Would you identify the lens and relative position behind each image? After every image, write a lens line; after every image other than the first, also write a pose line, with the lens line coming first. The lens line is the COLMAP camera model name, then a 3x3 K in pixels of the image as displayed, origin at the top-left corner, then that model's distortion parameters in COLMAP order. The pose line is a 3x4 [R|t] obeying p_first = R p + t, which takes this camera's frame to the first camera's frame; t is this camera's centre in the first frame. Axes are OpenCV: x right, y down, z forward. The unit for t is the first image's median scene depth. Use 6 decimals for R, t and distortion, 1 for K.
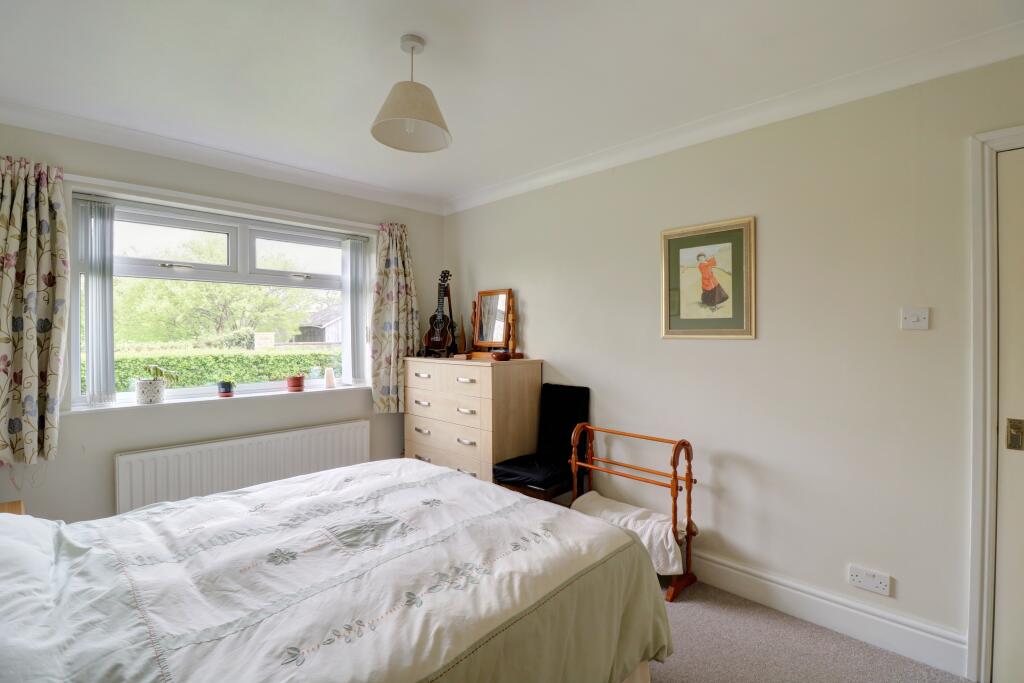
lens RADIAL K [[479.5, 0, 516.1], [0, 479.5, 332.7], [0, 0, 1]] dist [-0.001425, -0.000848]
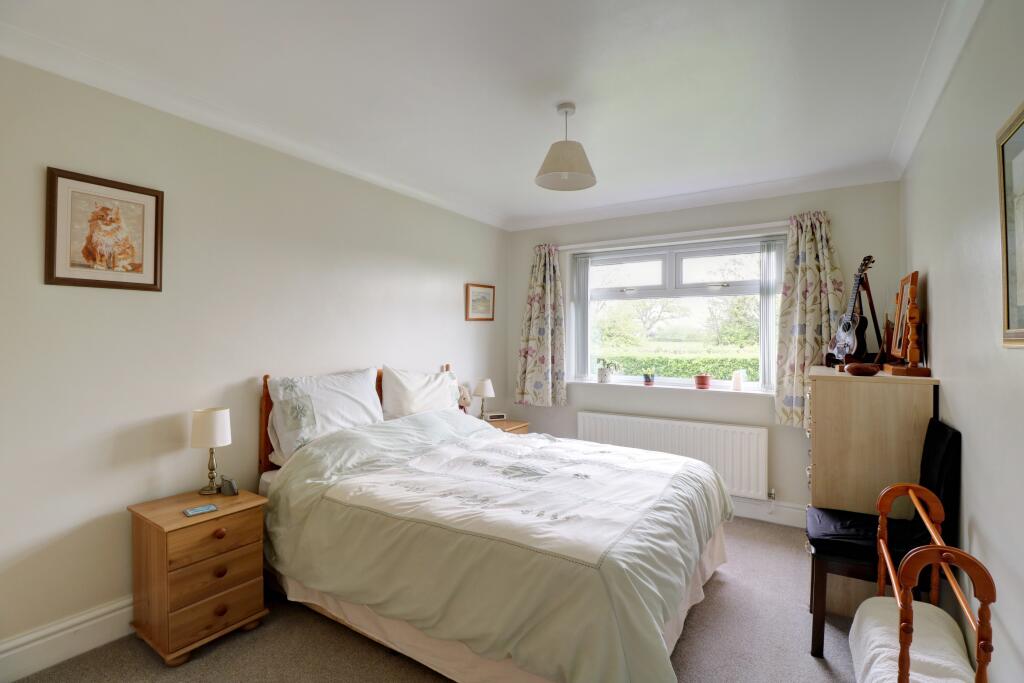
lens RADIAL K [[479.5, 0, 516.1], [0, 479.5, 332.7], [0, 0, 1]] dist [-0.001425, -0.000848]
pose [[0.209736, -0.007390, -0.977730, 0.603513], [-0.005908, 0.999944, -0.008825, 0.003278], [0.977740, 0.007627, 0.209680, 0.365067]]
